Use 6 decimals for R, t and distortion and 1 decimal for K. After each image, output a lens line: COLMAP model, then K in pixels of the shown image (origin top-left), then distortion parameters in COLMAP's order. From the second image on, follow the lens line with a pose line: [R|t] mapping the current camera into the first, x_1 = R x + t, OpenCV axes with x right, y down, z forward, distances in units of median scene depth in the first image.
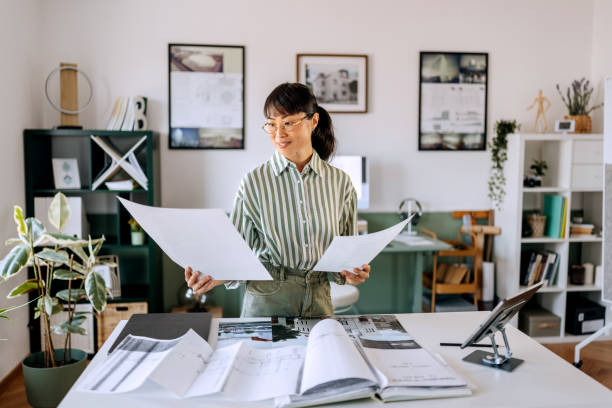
lens RADIAL K [[683.3, 0, 306.0], [0, 683.3, 204.0], [0, 0, 1]] dist [0.093949, 0.015487]
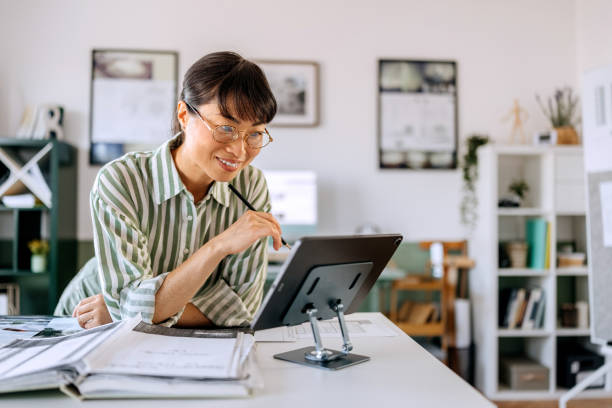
lens RADIAL K [[683.3, 0, 306.0], [0, 683.3, 204.0], [0, 0, 1]] dist [0.093949, 0.015487]
pose [[0.997914, -0.002136, -0.064525, 0.131787], [-0.005496, 0.993013, -0.117878, 0.069737], [0.064326, 0.117987, 0.990929, 0.140828]]
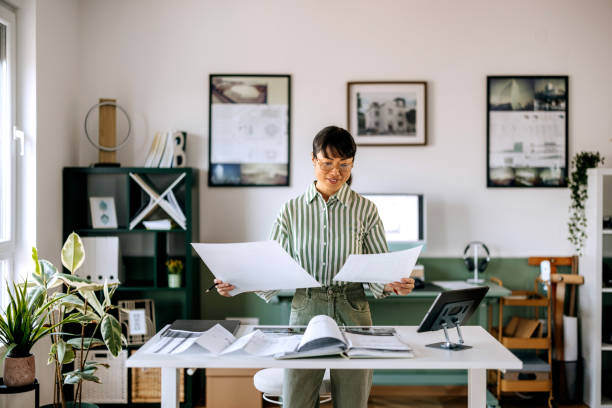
lens RADIAL K [[1236.1, 0, 306.0], [0, 1236.1, 204.0], [0, 0, 1]] dist [0.307836, 0.005285]
pose [[0.993083, -0.000848, -0.117408, 0.123834], [-0.006599, 0.997990, -0.063023, 0.046661], [0.117226, 0.063362, 0.991082, -0.621888]]
